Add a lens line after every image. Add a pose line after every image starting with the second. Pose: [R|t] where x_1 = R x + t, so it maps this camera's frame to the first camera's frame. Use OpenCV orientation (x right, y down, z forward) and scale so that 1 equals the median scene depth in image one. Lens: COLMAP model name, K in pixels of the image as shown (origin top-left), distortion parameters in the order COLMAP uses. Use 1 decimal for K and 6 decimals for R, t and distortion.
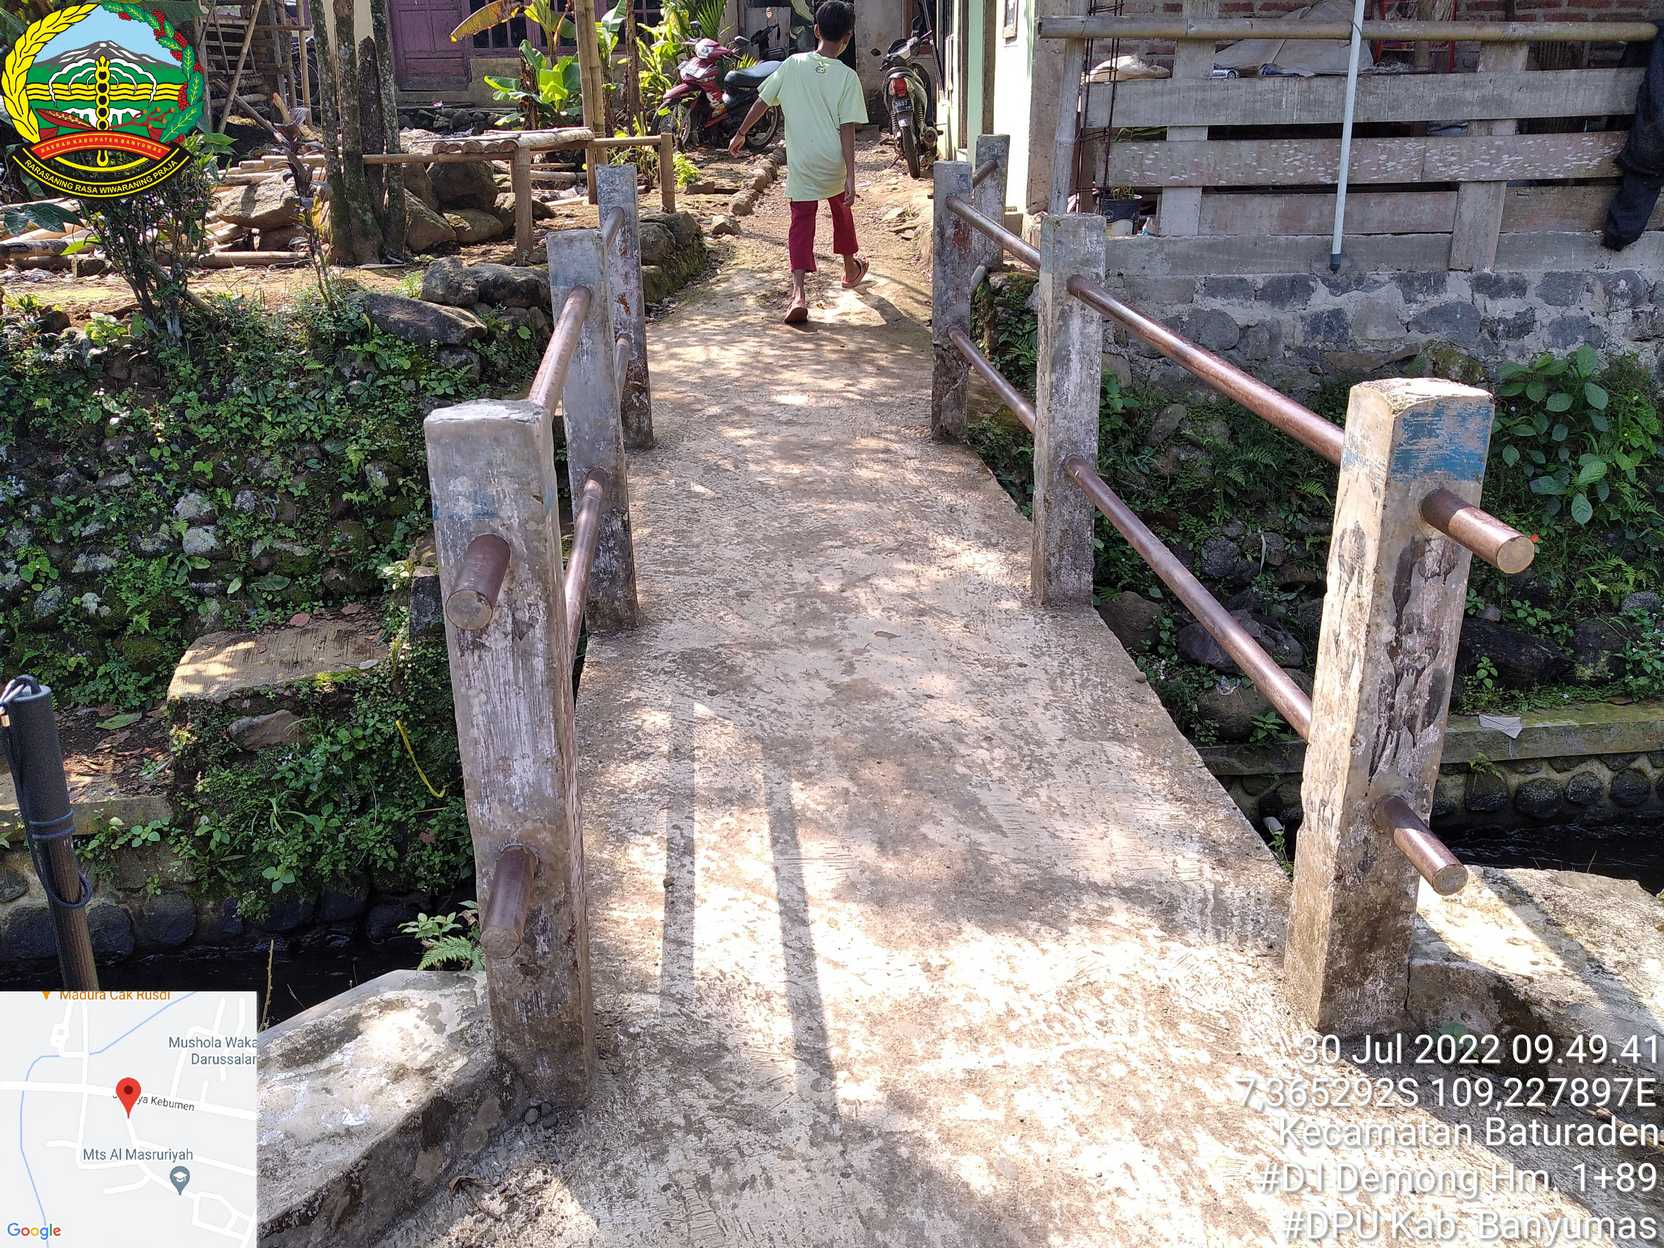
lens RADIAL K [[1425.9, 0, 828.0], [0, 1425.9, 563.9], [0, 0, 1]] dist [-0.003217, -0.010418]
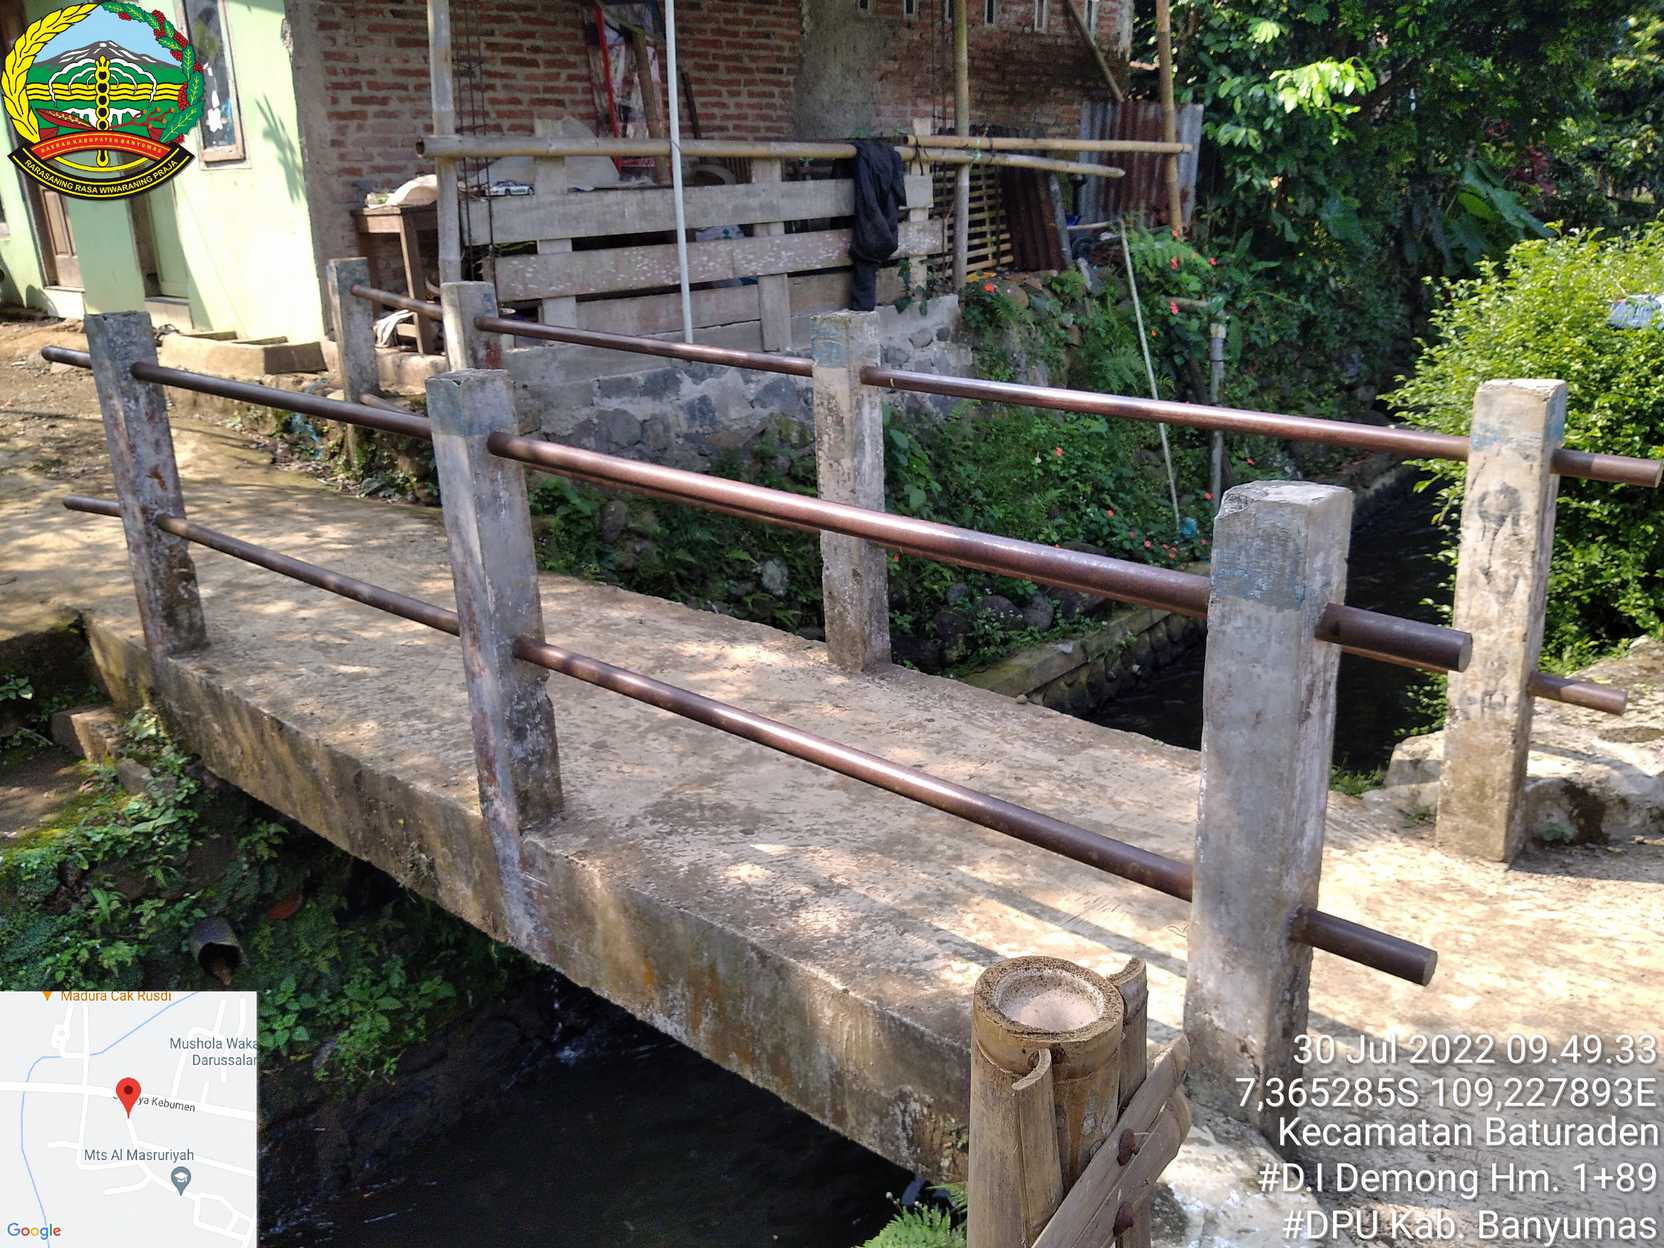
lens RADIAL K [[1390.3, 0, 832.0], [0, 1390.3, 624.0], [0, 0, 1]] dist [0.002445, -0.046975]
pose [[0.725459, -0.222637, 0.651262, -0.321632], [0.248929, 0.967054, 0.053303, -0.040202], [-0.641672, 0.123449, 0.756979, 0.140153]]
